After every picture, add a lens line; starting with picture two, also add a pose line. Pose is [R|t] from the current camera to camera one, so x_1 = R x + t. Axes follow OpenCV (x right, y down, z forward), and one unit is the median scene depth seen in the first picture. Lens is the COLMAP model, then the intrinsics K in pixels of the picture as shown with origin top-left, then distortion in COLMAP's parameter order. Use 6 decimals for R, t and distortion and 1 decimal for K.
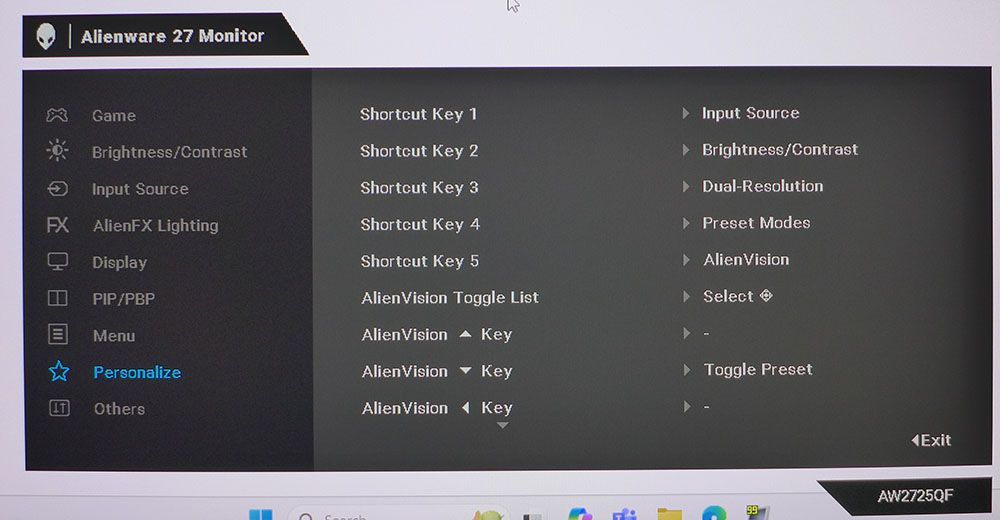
lens RADIAL K [[1171.7, 0, 380.2], [0, 1171.7, 272.7], [0, 0, 1]] dist [-0.016704, 0.000000]
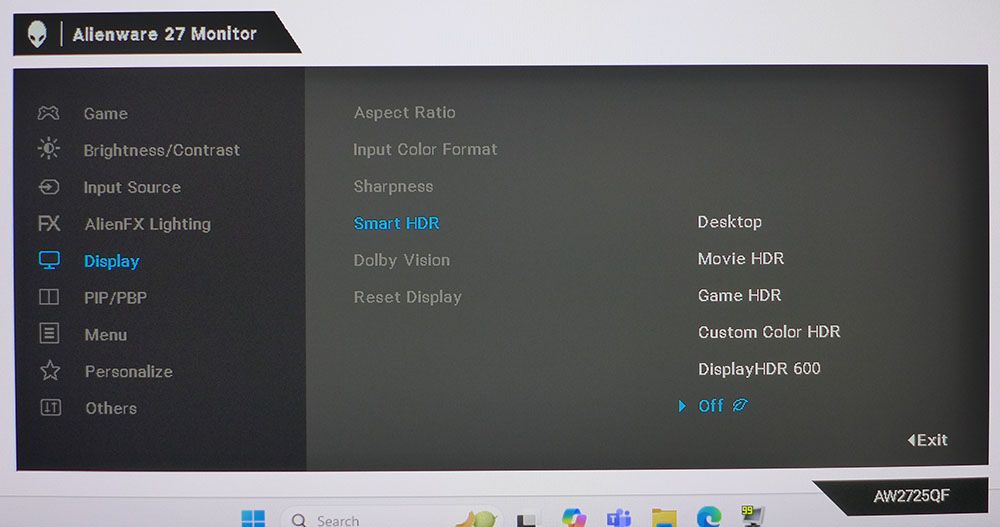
lens RADIAL K [[1177.2, 0, 499.7], [0, 1177.2, 264.1], [0, 0, 1]] dist [-0.017932, 0.000000]
pose [[0.999992, 0.000124, 0.003963, 0.103796], [-0.000102, 0.999984, -0.005721, -0.000557], [-0.003964, 0.005721, 0.999976, 0.000257]]
